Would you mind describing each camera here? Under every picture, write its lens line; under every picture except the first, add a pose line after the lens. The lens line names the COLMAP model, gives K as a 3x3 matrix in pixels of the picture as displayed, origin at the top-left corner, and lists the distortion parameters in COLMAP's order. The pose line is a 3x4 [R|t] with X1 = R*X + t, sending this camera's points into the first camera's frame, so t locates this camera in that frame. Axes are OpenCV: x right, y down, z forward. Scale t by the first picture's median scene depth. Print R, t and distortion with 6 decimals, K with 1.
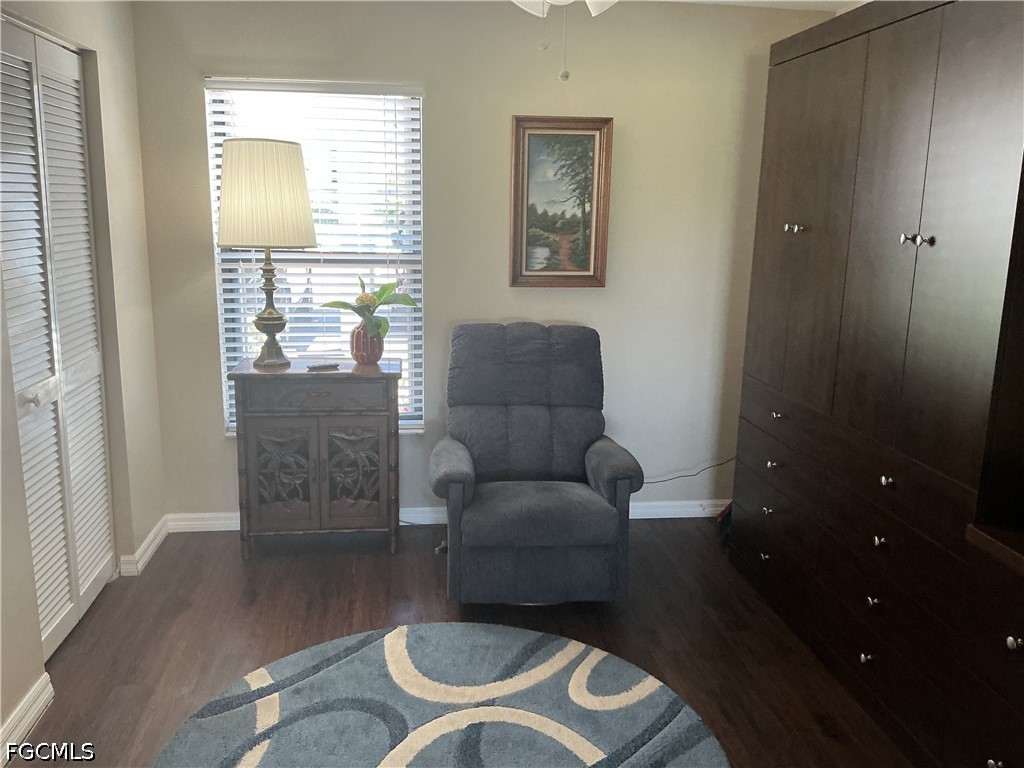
lens RADIAL K [[844.3, 0, 512.0], [0, 844.3, 384.0], [0, 0, 1]] dist [0.120787, -0.245589]
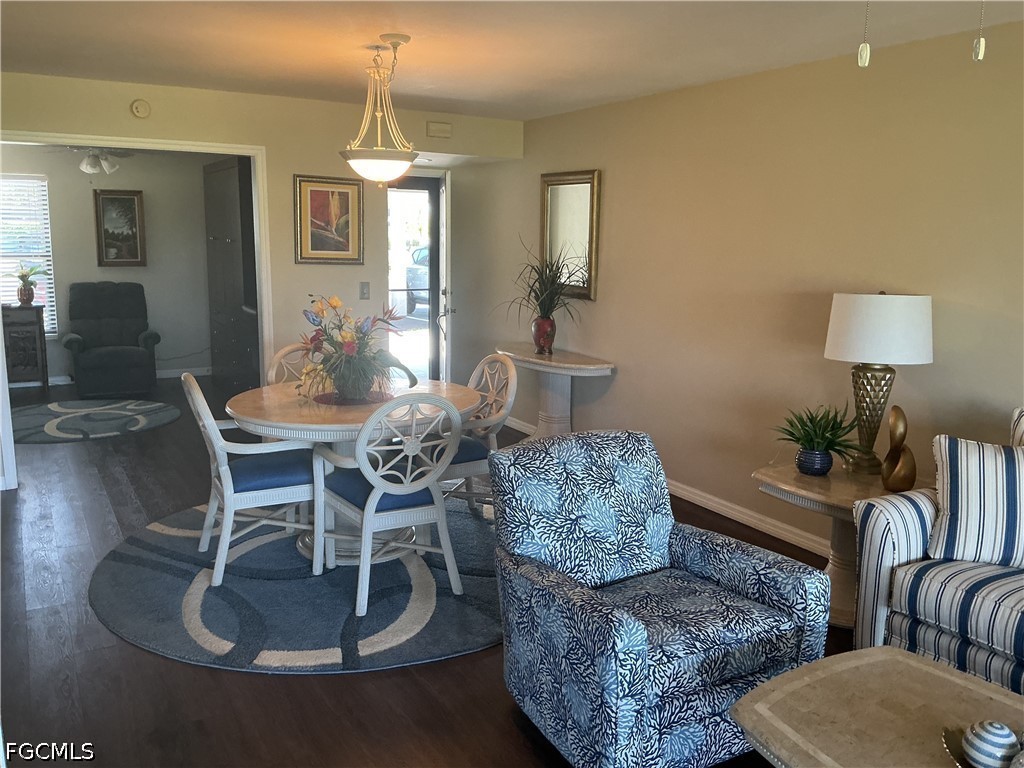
lens RADIAL K [[844.3, 0, 512.0], [0, 844.3, 384.0], [0, 0, 1]] dist [0.120787, -0.245589]
pose [[0.919956, -0.070382, 0.385652, 0.109520], [0.081033, 0.996646, -0.011411, 0.304976], [-0.383556, 0.041748, 0.922574, -1.457521]]
